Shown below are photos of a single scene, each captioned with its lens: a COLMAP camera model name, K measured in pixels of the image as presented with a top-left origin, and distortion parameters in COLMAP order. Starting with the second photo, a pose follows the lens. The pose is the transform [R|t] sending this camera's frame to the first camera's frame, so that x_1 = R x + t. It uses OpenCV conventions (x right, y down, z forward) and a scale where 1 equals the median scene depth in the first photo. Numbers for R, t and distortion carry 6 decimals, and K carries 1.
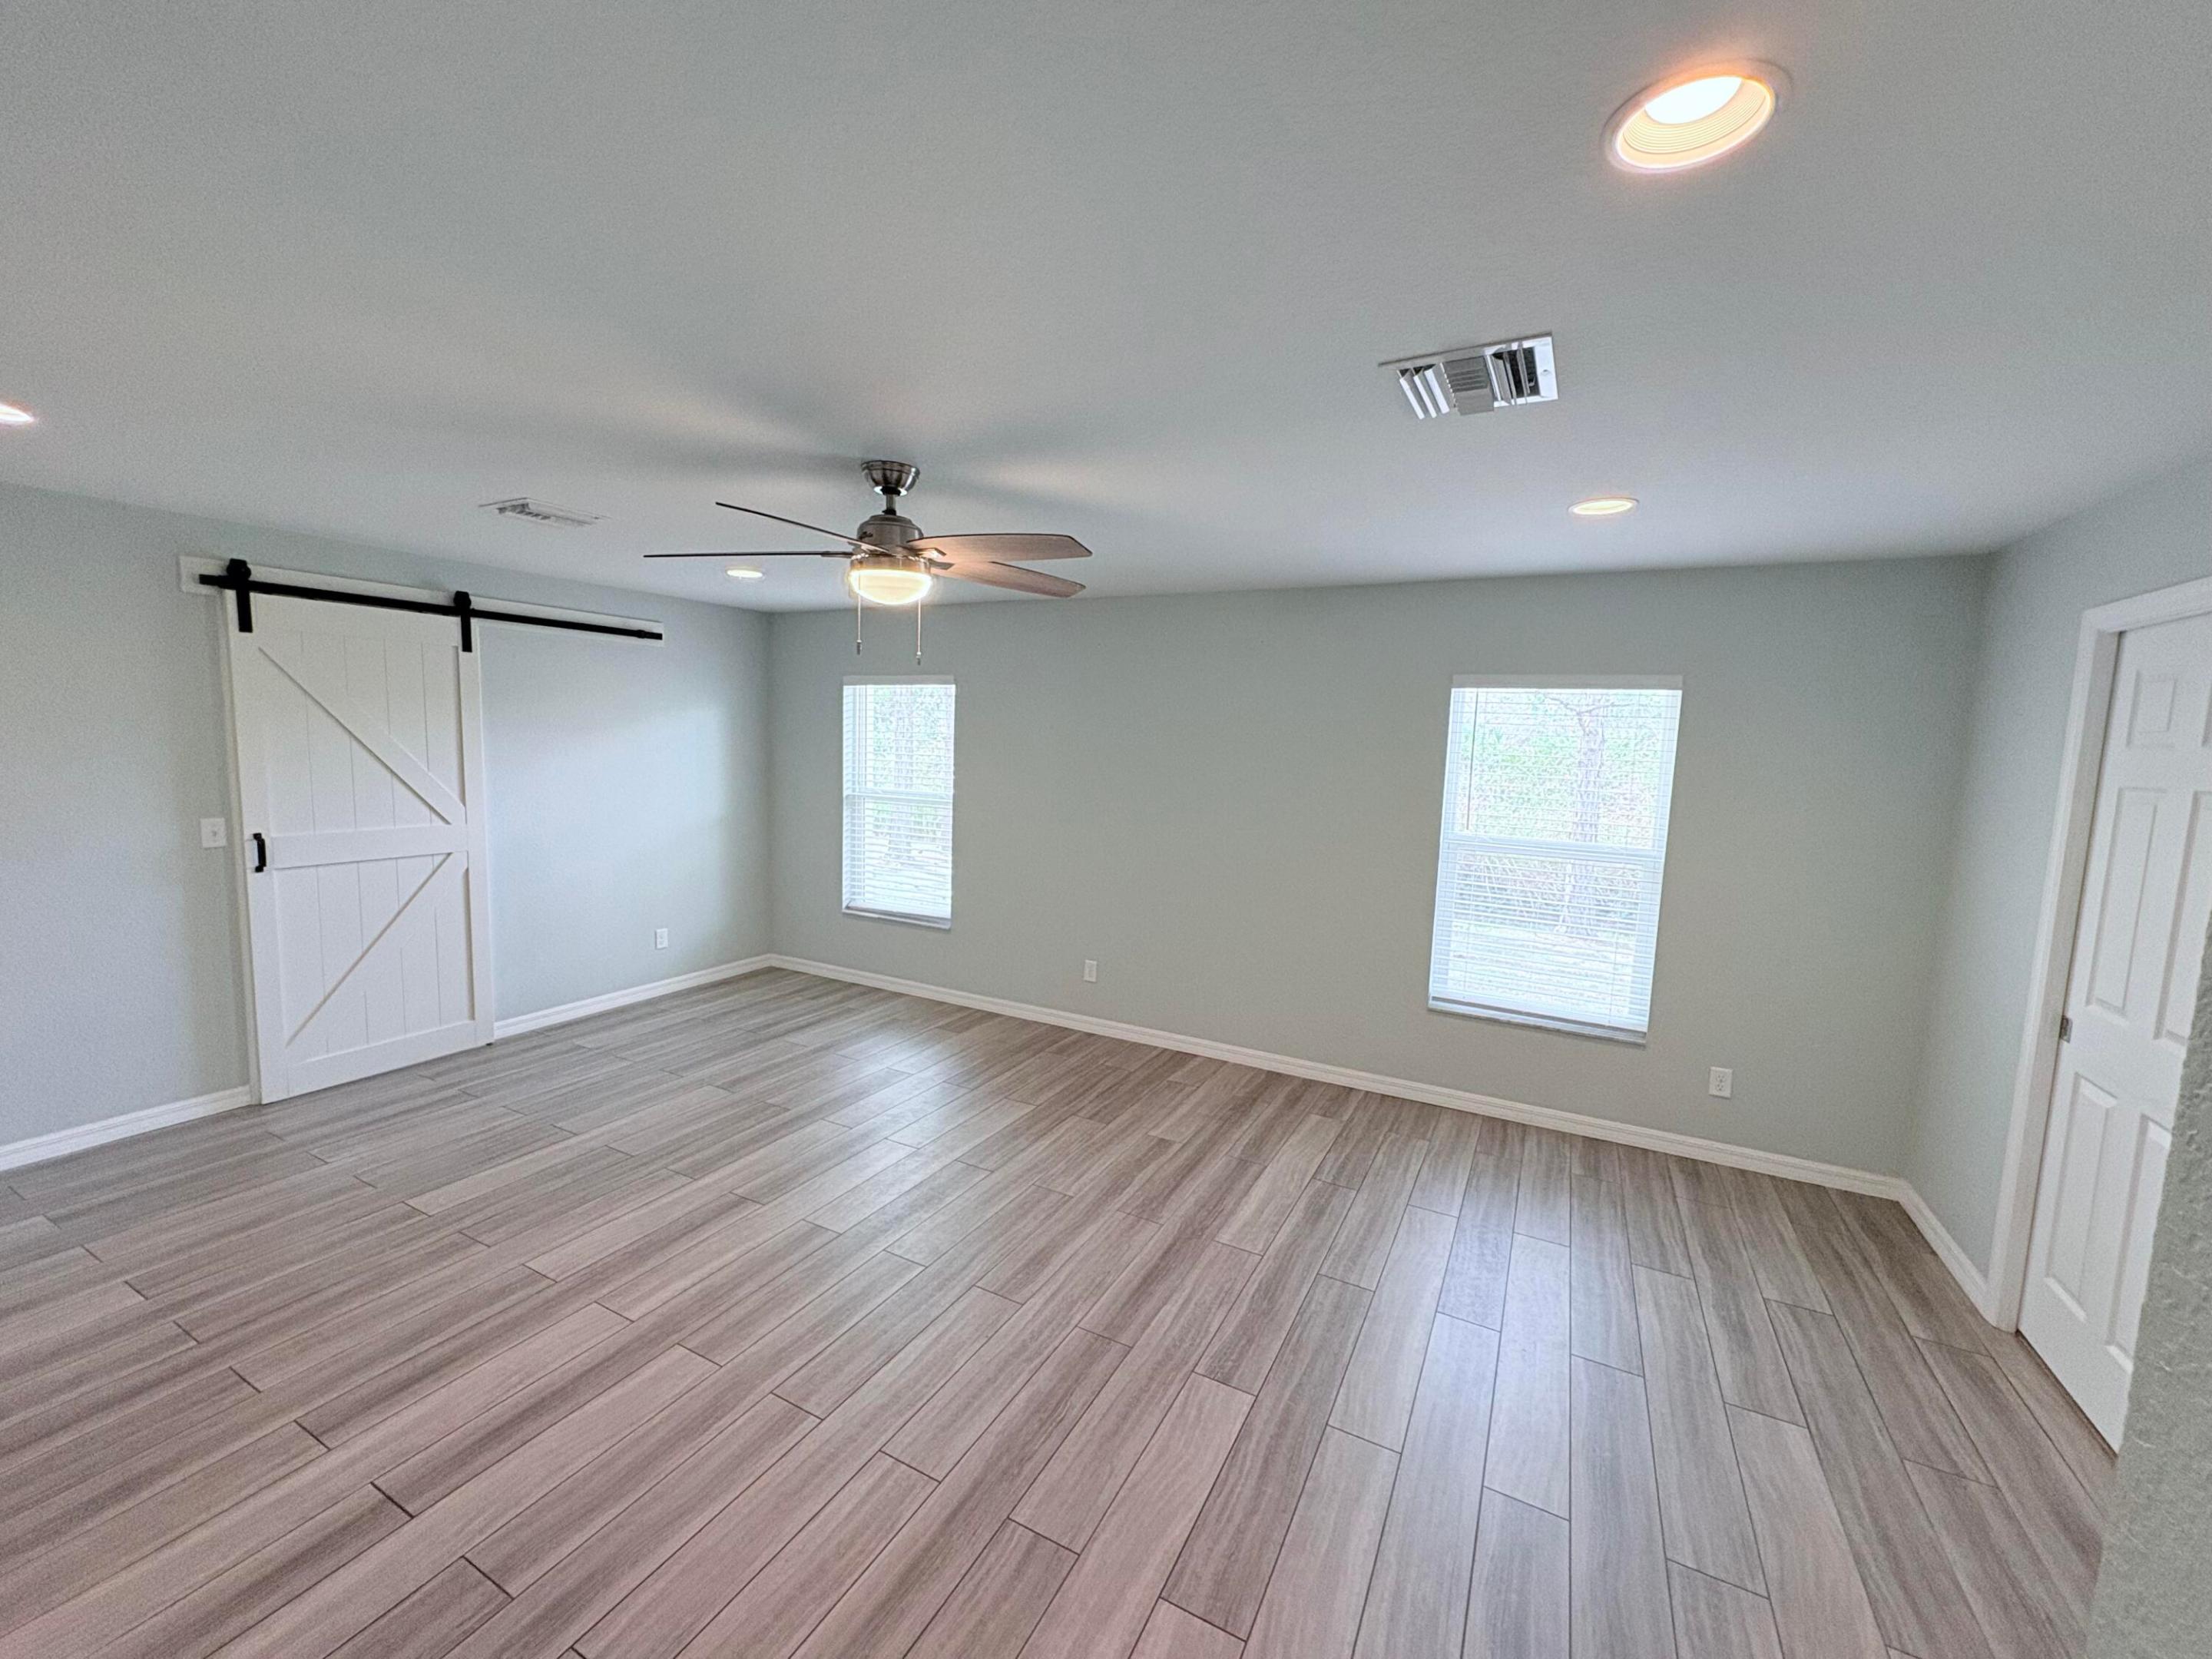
lens RADIAL K [[880.9, 0, 1106.0], [0, 880.9, 829.5], [0, 0, 1]] dist [-0.000540, 0.000555]
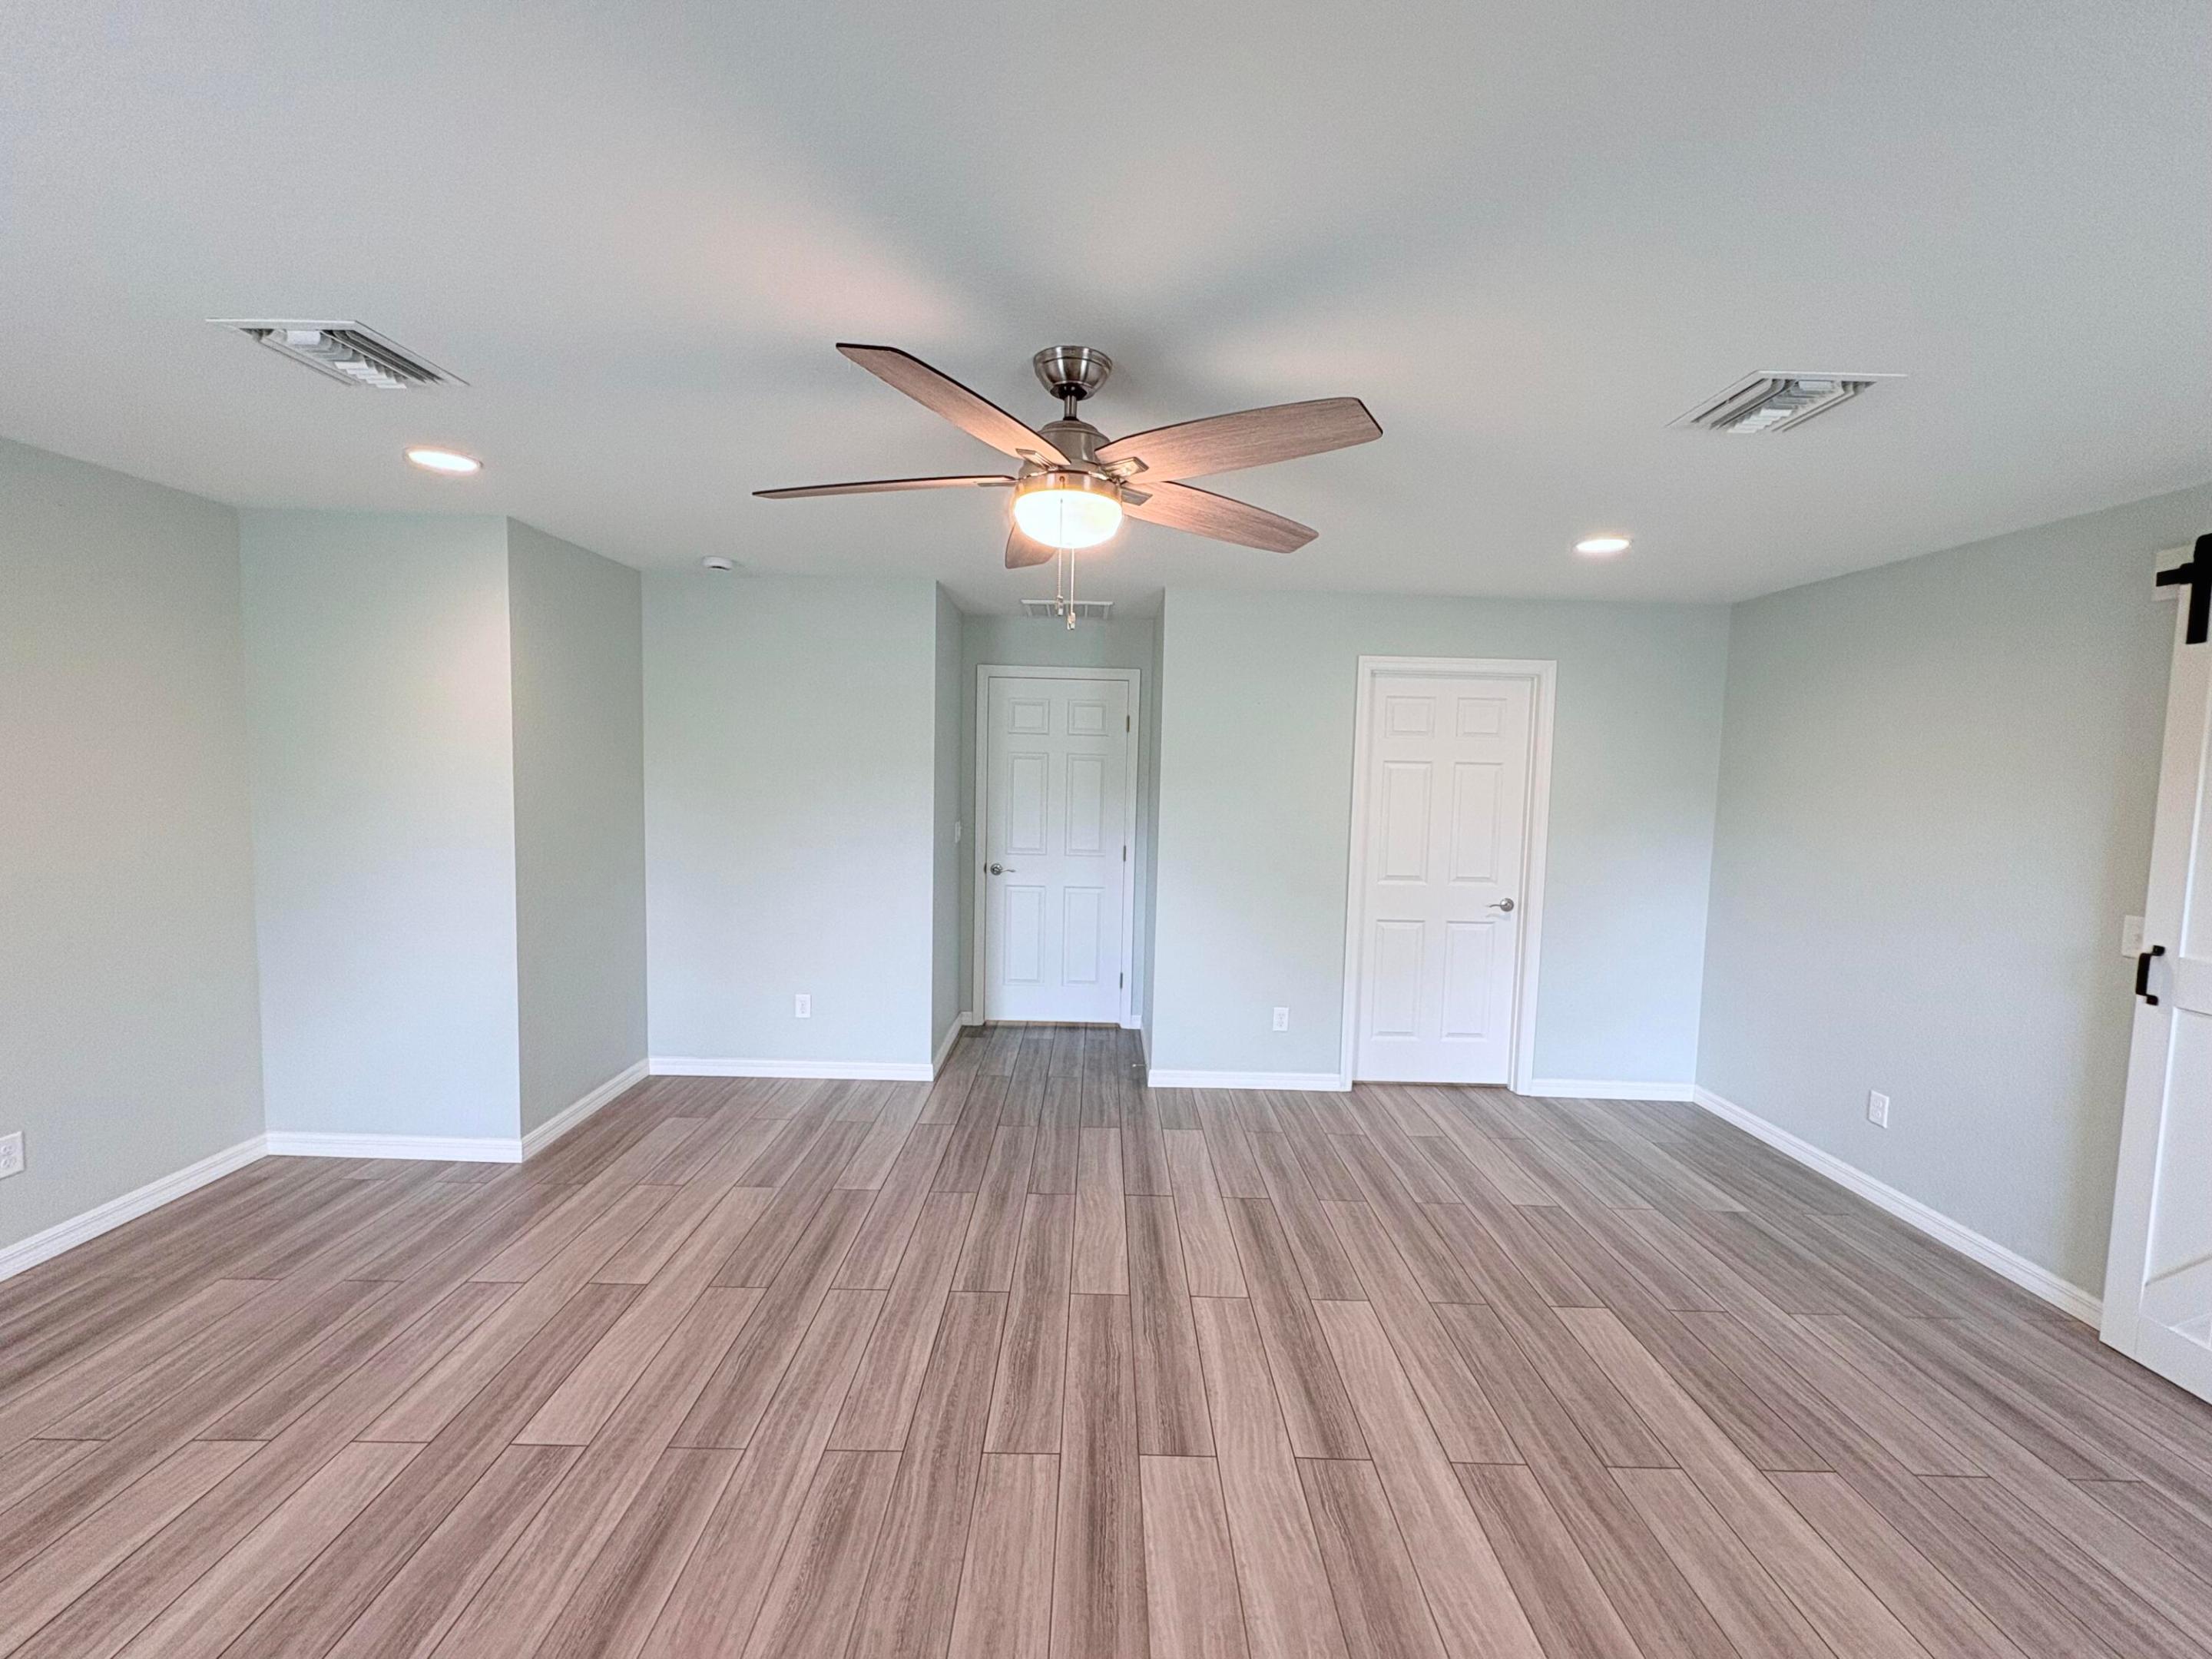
lens RADIAL K [[880.9, 0, 1106.0], [0, 880.9, 829.5], [0, 0, 1]] dist [-0.000540, 0.000555]
pose [[-0.881198, -0.022763, -0.472199, 0.061061], [-0.105107, 0.983274, 0.148747, -0.126032], [0.460915, 0.180707, -0.868851, 1.555850]]
